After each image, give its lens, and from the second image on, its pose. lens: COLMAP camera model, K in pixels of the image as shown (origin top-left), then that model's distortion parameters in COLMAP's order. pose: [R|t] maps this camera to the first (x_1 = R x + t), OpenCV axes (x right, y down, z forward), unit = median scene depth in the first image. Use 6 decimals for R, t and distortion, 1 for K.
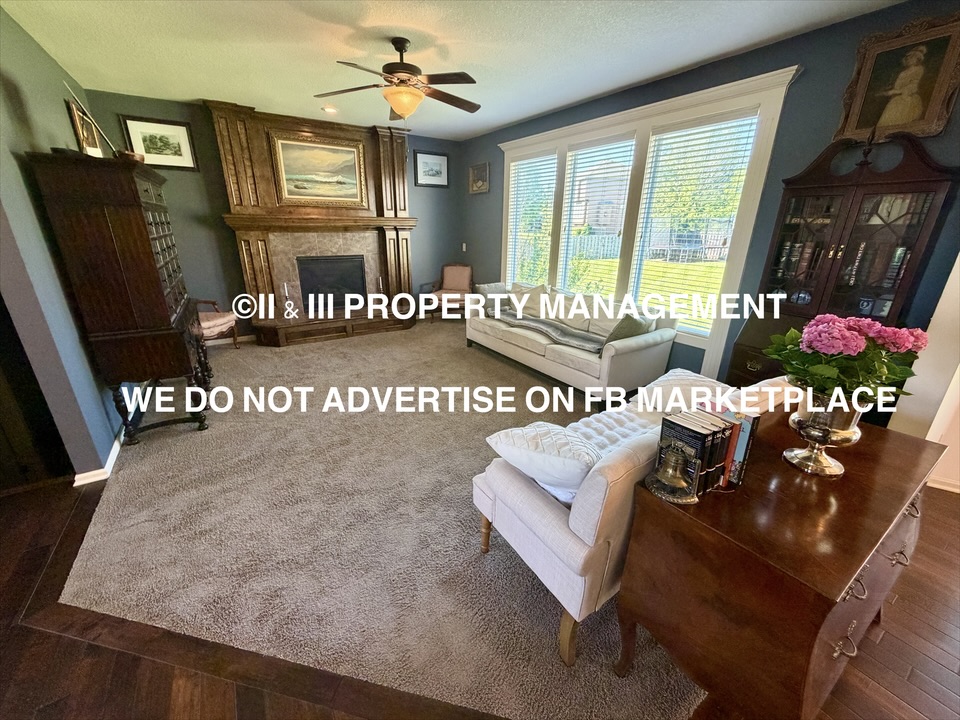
lens RADIAL K [[384.1, 0, 478.2], [0, 384.1, 359.2], [0, 0, 1]] dist [0.000572, 0.000268]
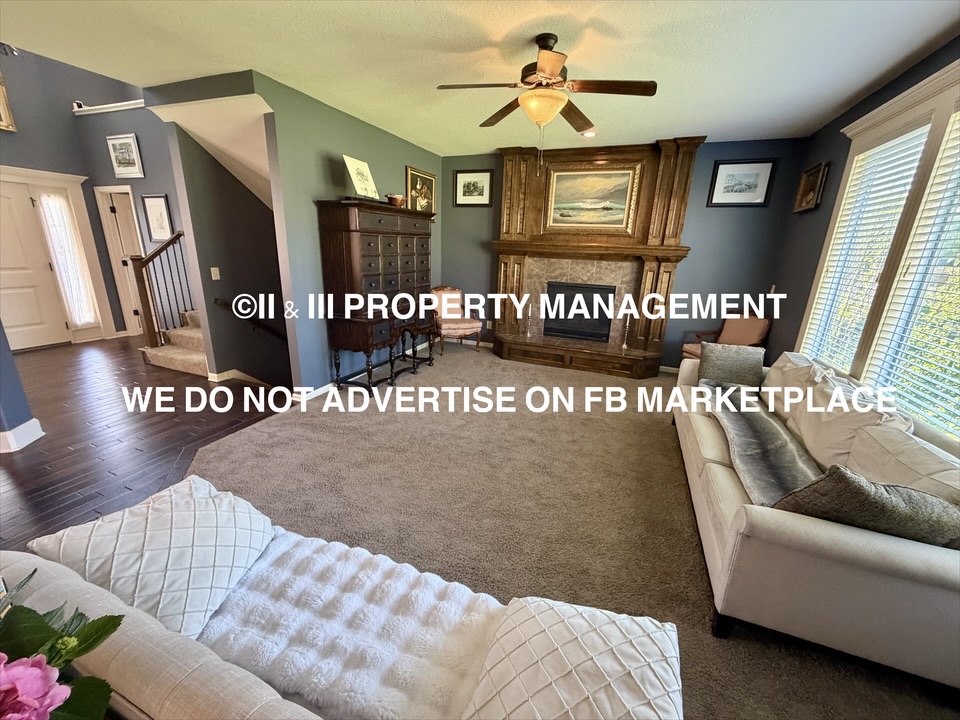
lens RADIAL K [[384.1, 0, 478.2], [0, 384.1, 359.2], [0, 0, 1]] dist [0.000572, 0.000268]
pose [[0.565425, 0.243852, -0.787928, 0.302273], [-0.301783, 0.950220, 0.077516, -0.093044], [0.767608, 0.193953, 0.610868, 0.271330]]
